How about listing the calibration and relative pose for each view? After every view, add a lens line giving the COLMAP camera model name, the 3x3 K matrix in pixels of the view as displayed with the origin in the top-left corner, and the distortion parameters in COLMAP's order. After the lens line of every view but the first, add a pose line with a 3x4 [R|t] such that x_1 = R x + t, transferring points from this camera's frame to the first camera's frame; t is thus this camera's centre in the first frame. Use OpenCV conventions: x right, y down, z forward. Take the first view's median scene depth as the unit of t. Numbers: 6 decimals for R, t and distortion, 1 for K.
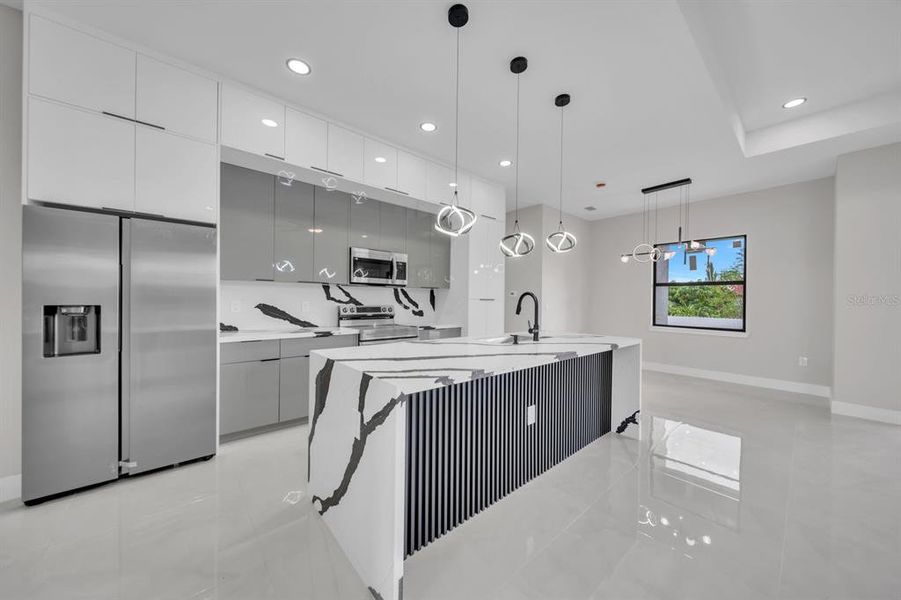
lens RADIAL K [[312.9, 0, 452.0], [0, 312.9, 301.0], [0, 0, 1]] dist [0.000975, 0.000027]
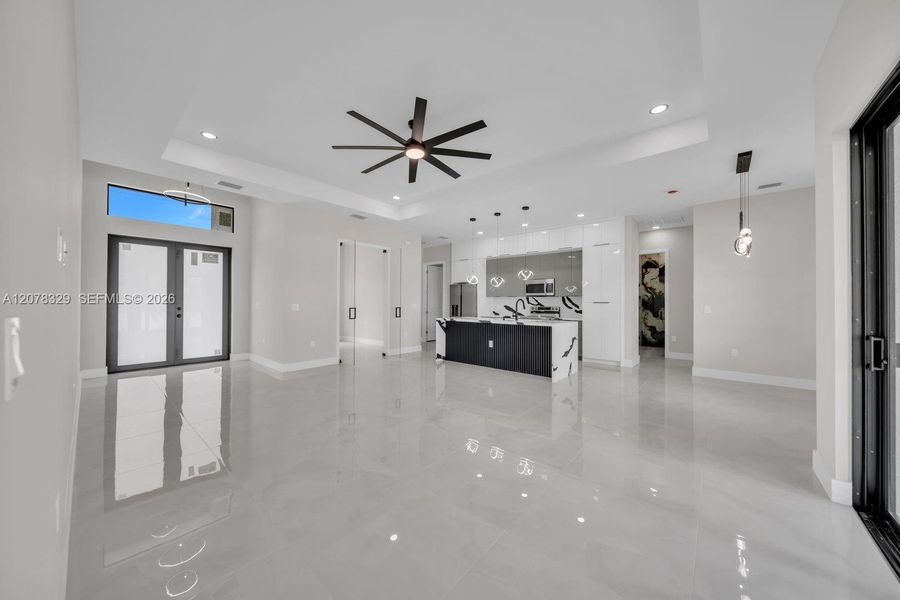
lens RADIAL K [[312.5, 0, 451.5], [0, 312.5, 301.0], [0, 0, 1]] dist [0.000975, 0.000027]
pose [[0.140102, -0.018736, -0.989960, 1.832109], [-0.004142, 0.999801, -0.019509, 0.023865], [0.990128, 0.006834, 0.139997, 0.162370]]
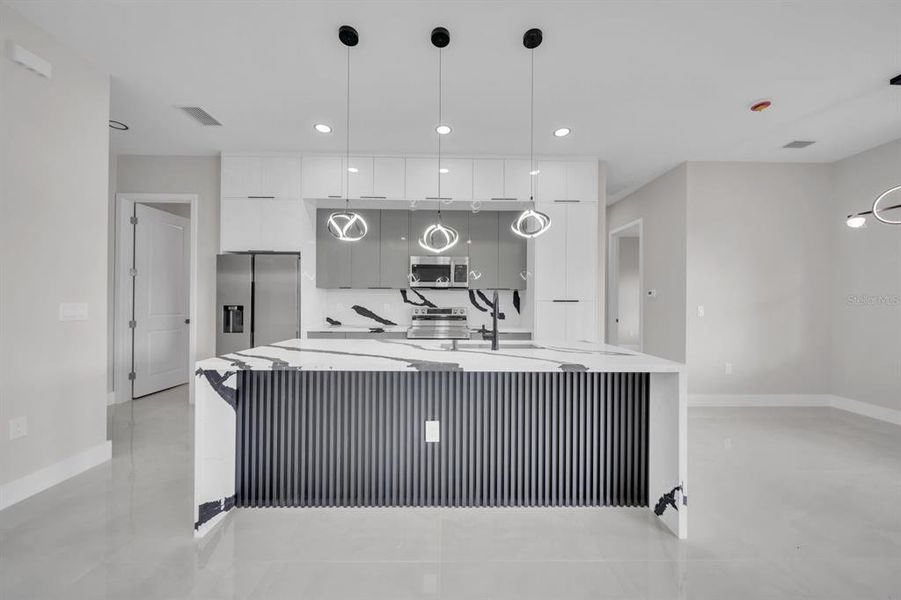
lens RADIAL K [[312.9, 0, 452.0], [0, 312.9, 301.0], [0, 0, 1]] dist [0.000975, 0.000027]
pose [[0.763999, -0.009883, -0.645142, 0.534227], [0.002018, 0.999914, -0.012928, 0.007263], [0.645214, 0.008575, 0.763954, 0.225811]]
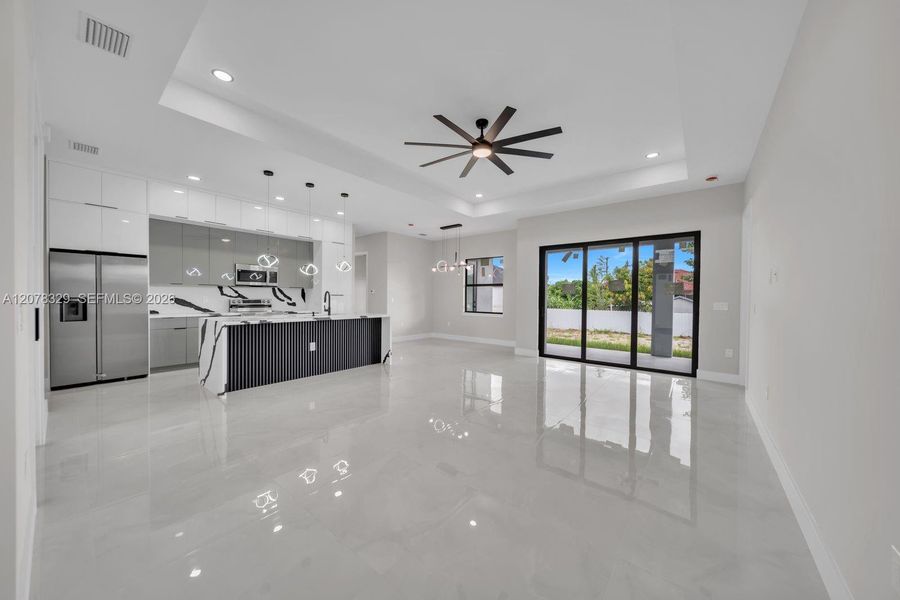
lens RADIAL K [[312.5, 0, 451.5], [0, 312.5, 301.0], [0, 0, 1]] dist [0.000975, 0.000027]
pose [[0.985027, -0.004735, 0.172334, 0.524619], [0.002623, 0.999919, 0.012484, 0.008881], [-0.172379, -0.011845, 0.984960, -0.845783]]
